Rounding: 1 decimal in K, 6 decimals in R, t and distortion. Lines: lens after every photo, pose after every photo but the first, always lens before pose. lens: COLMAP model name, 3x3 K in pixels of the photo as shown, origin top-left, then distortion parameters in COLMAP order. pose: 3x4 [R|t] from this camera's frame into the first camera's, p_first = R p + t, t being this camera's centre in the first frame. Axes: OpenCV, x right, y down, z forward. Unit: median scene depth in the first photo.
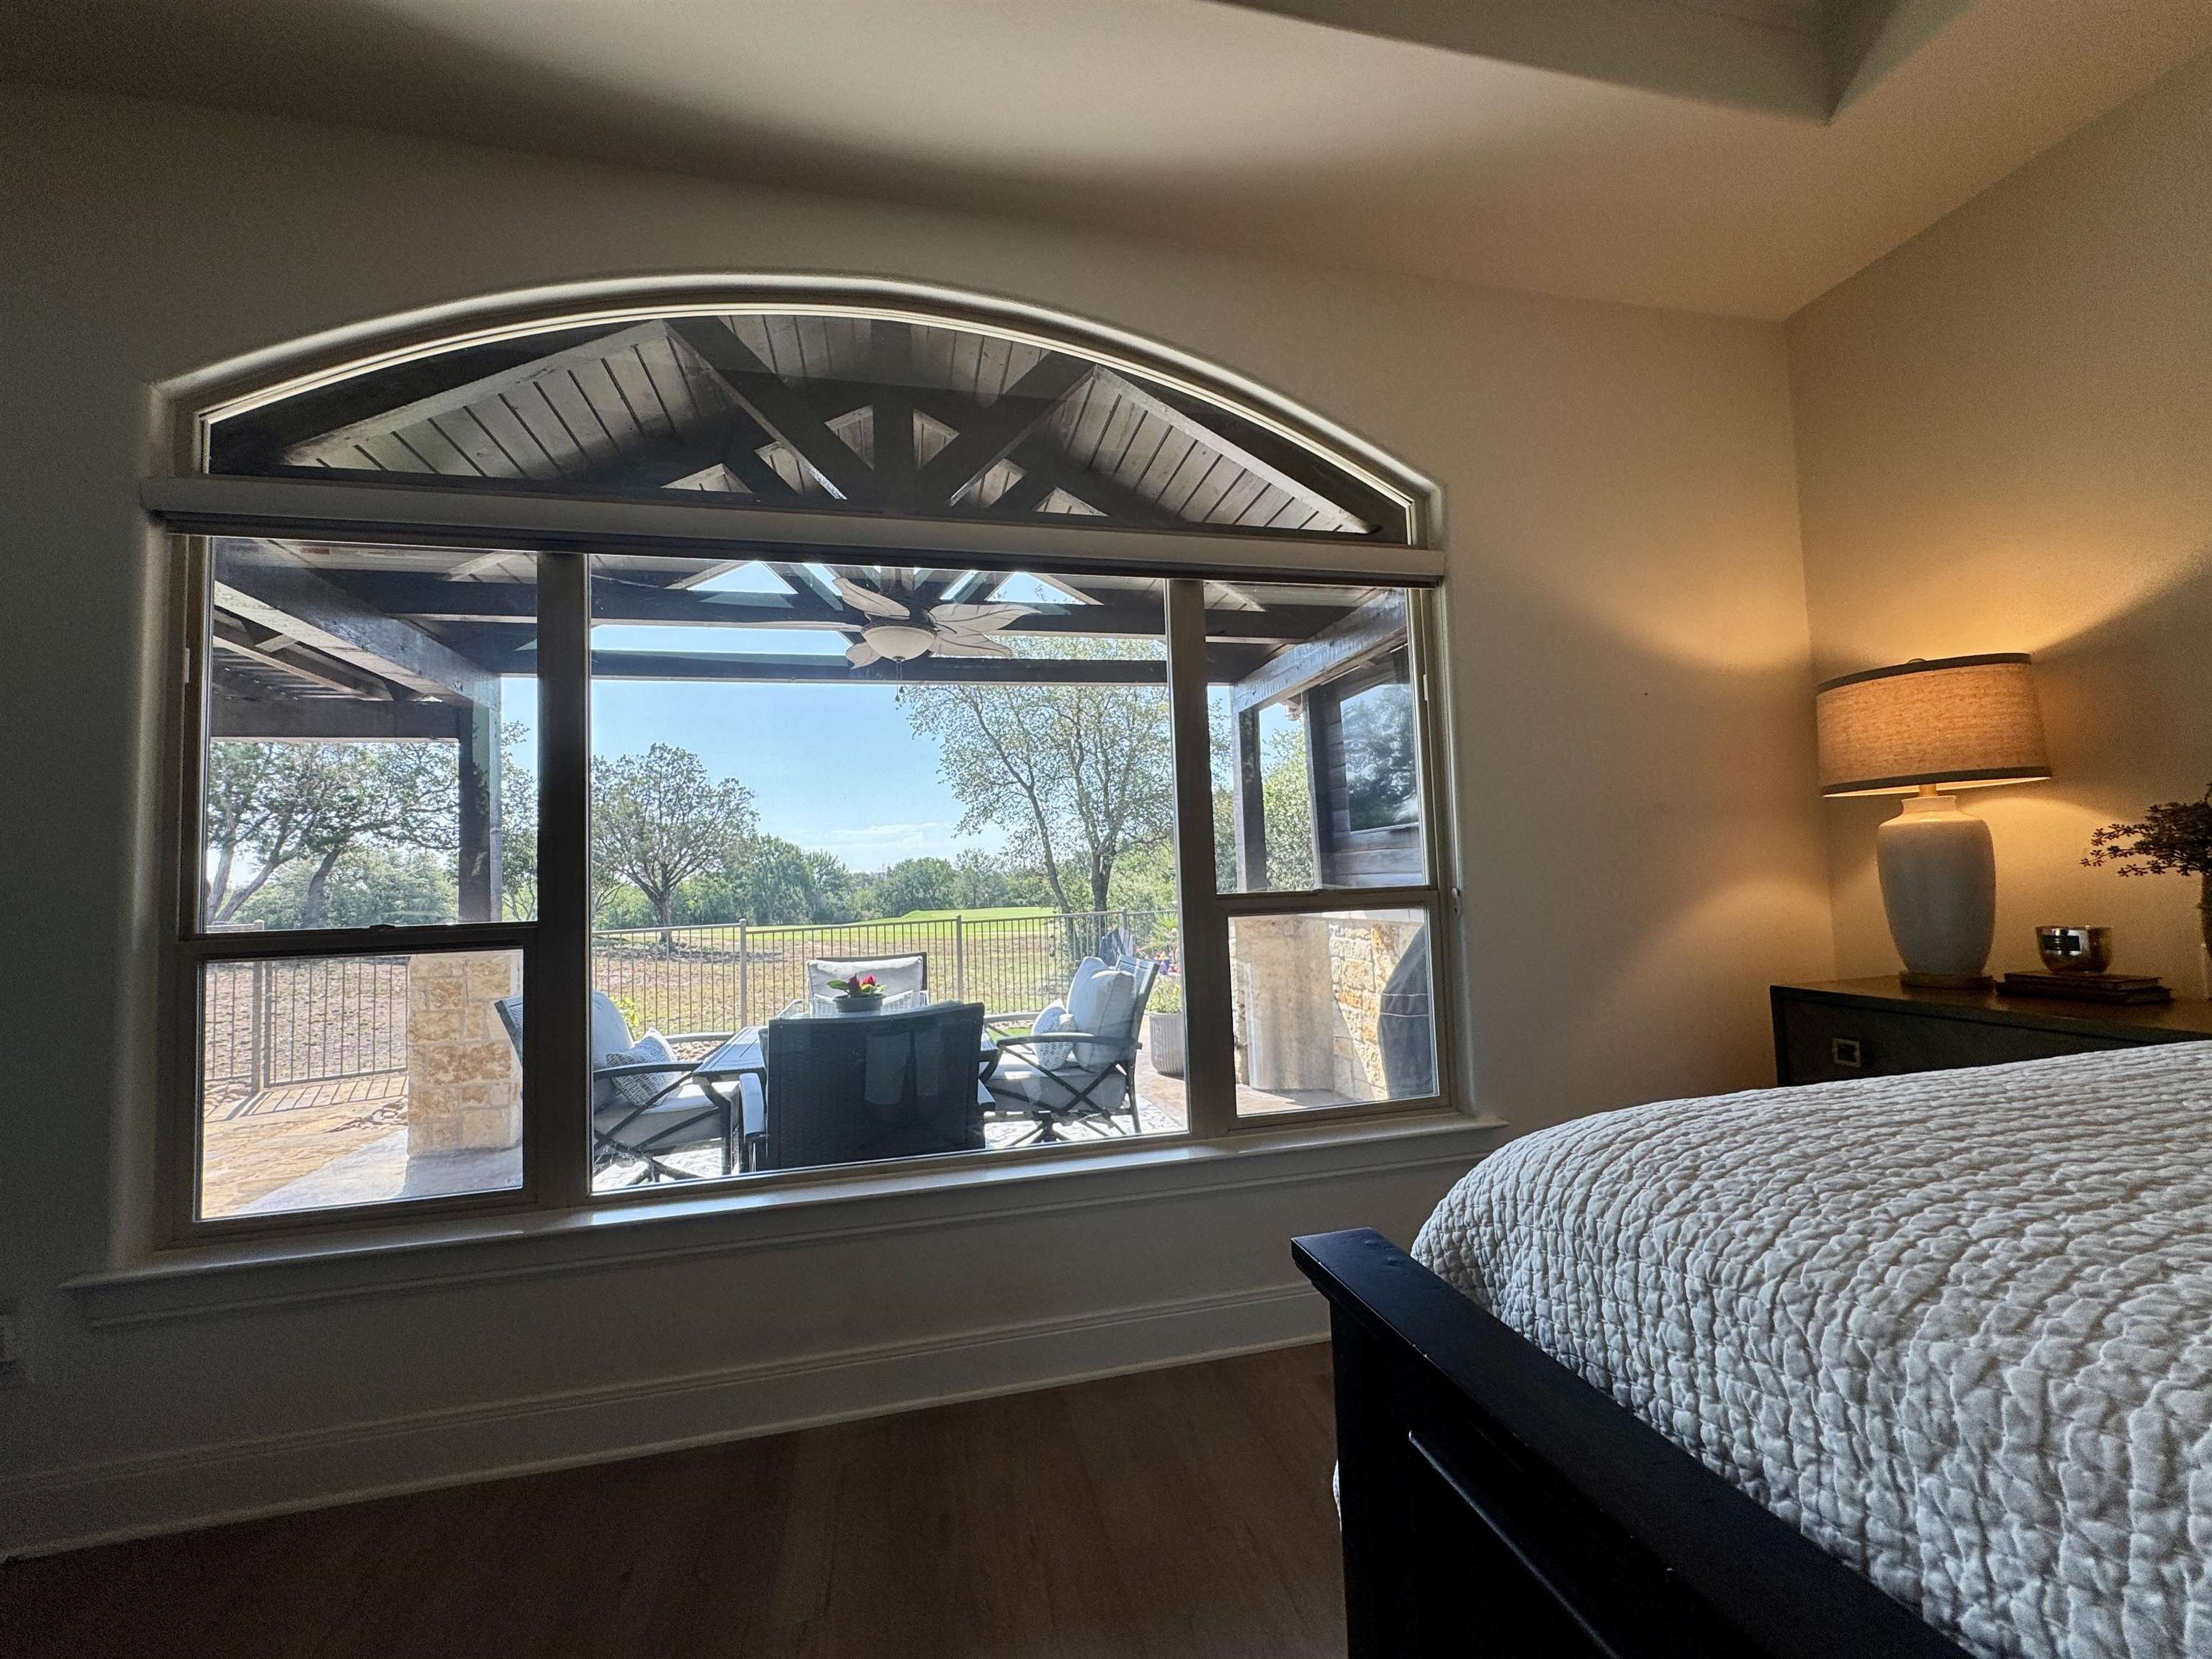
lens RADIAL K [[878.9, 0, 1106.0], [0, 878.9, 829.5], [0, 0, 1]] dist [0.000430, 0.000033]
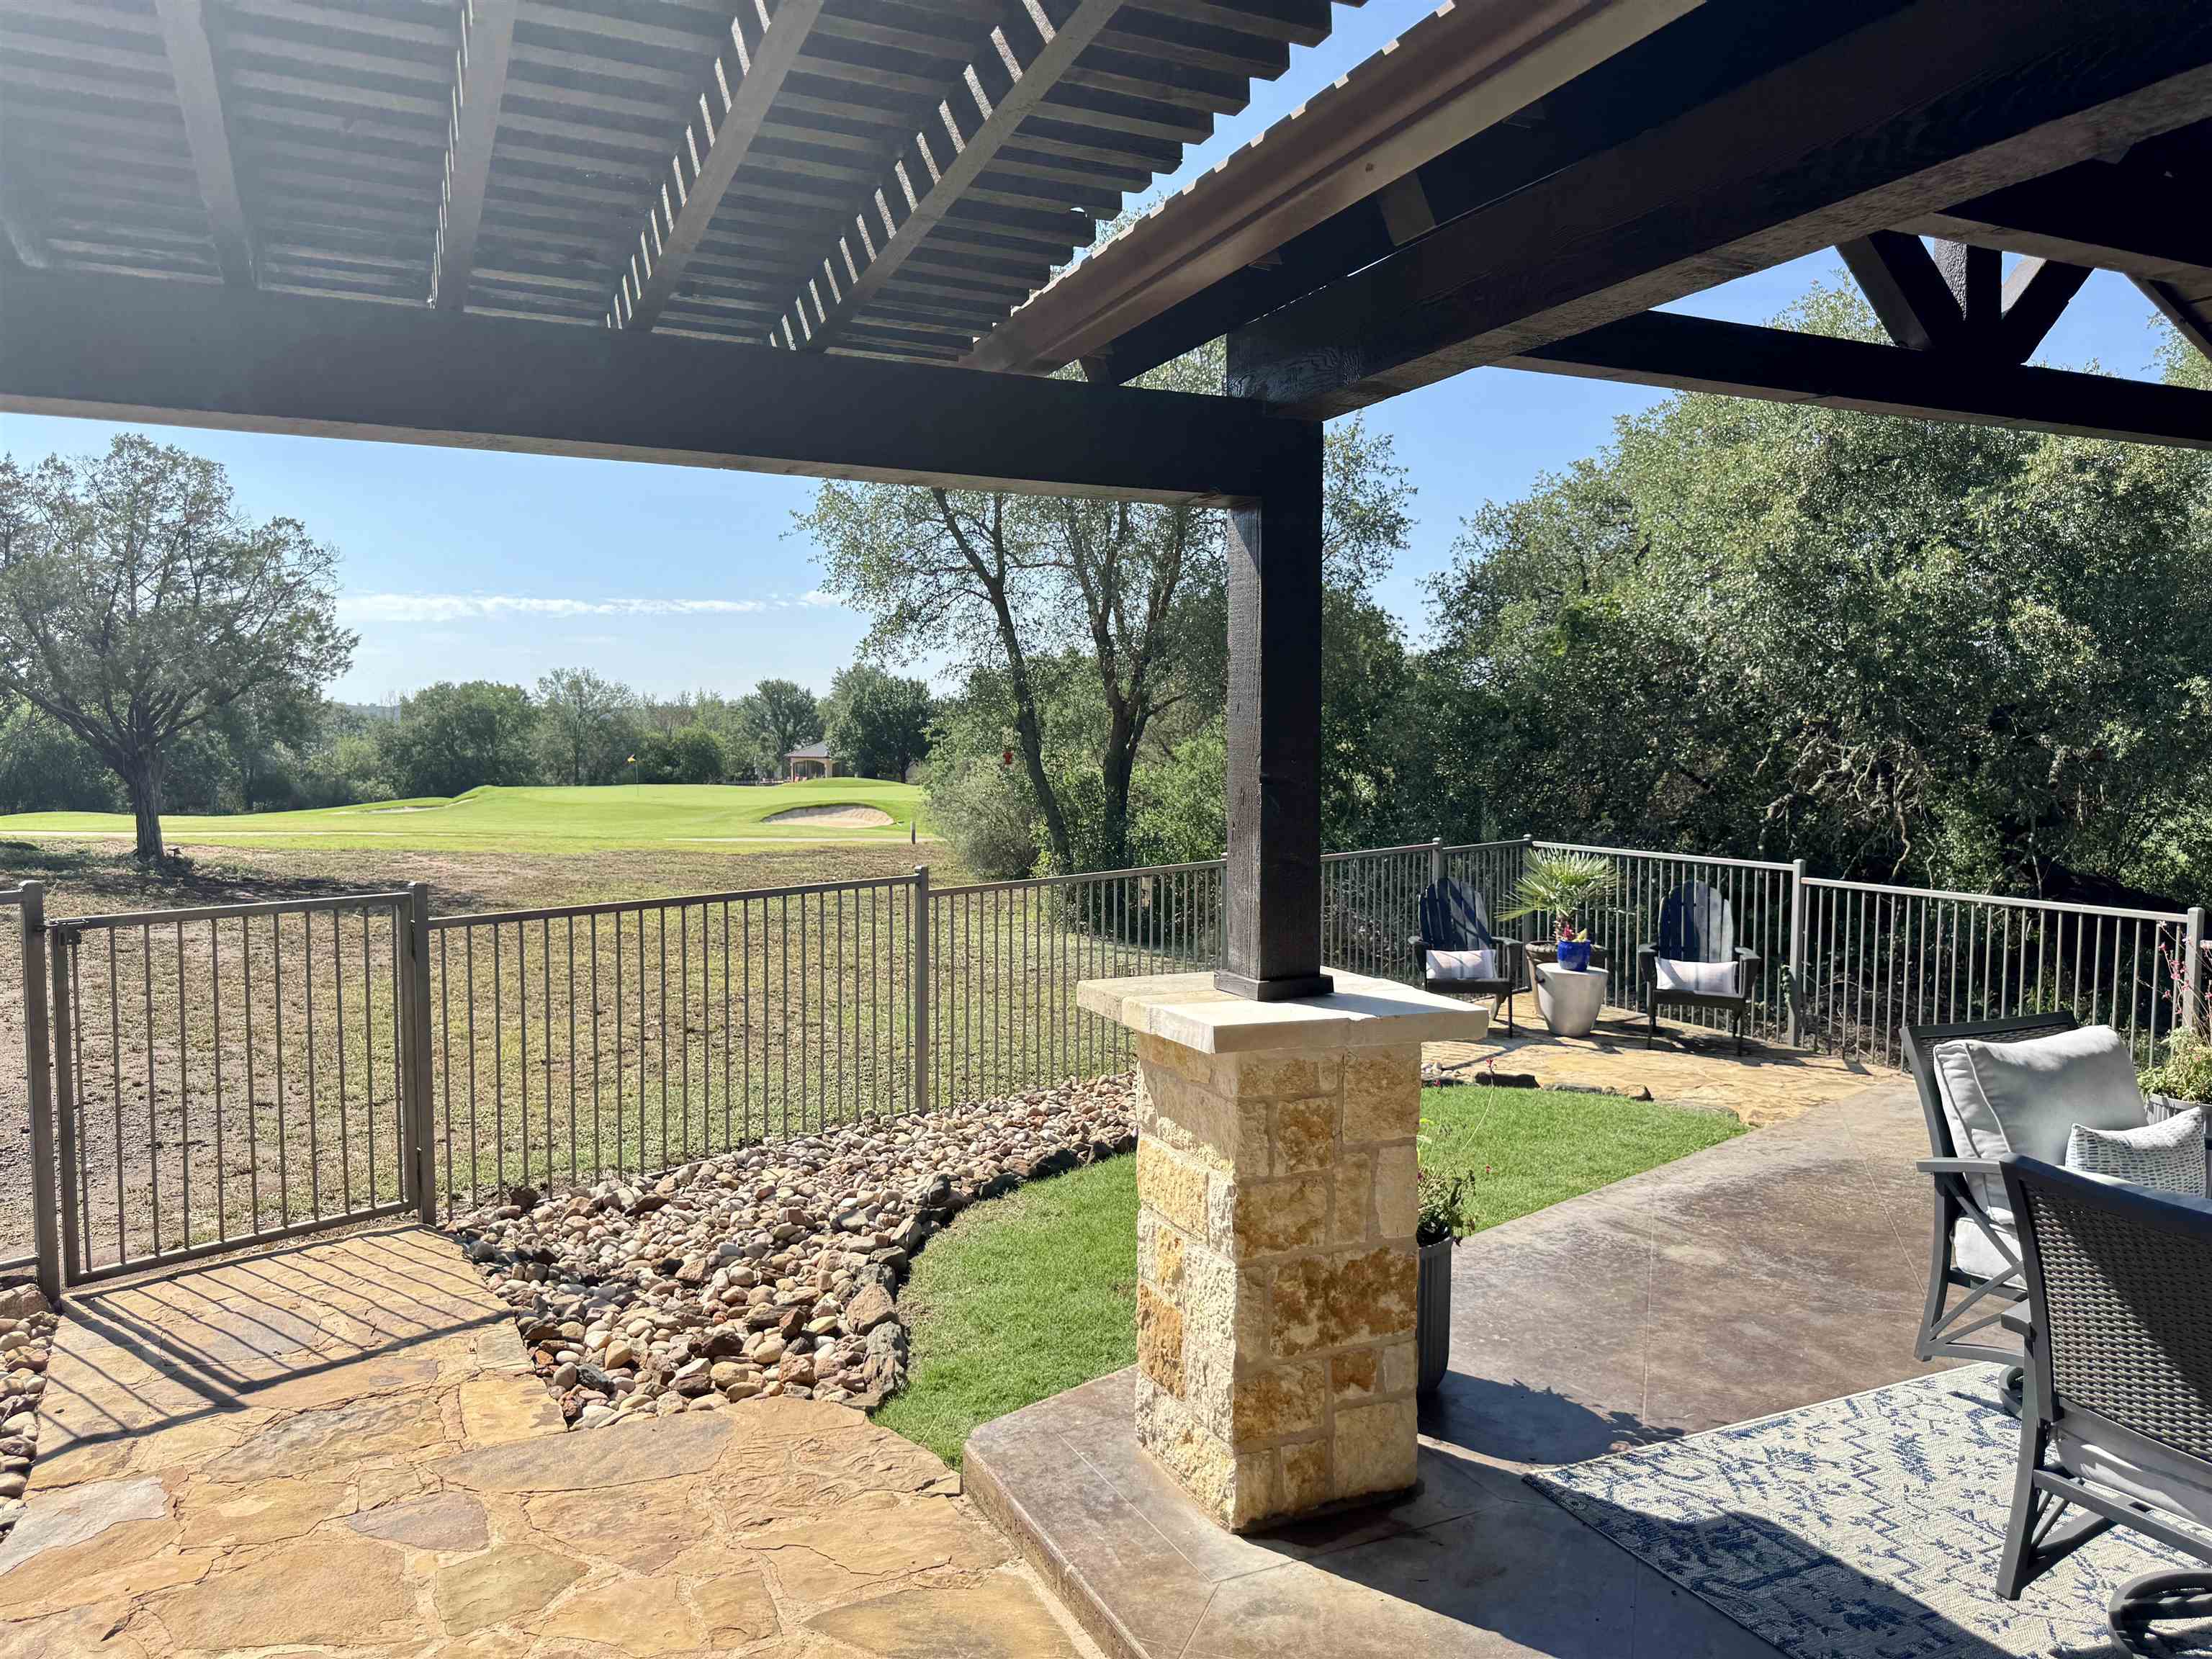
lens RADIAL K [[1539.7, 0, 1106.0], [0, 1539.7, 829.5], [0, 0, 1]] dist [0.046877, -0.001322]
pose [[0.977607, 0.022919, 0.209186, -0.990304], [-0.047041, 0.992698, 0.111078, -0.027996], [-0.205112, -0.118431, 0.971547, 0.343173]]
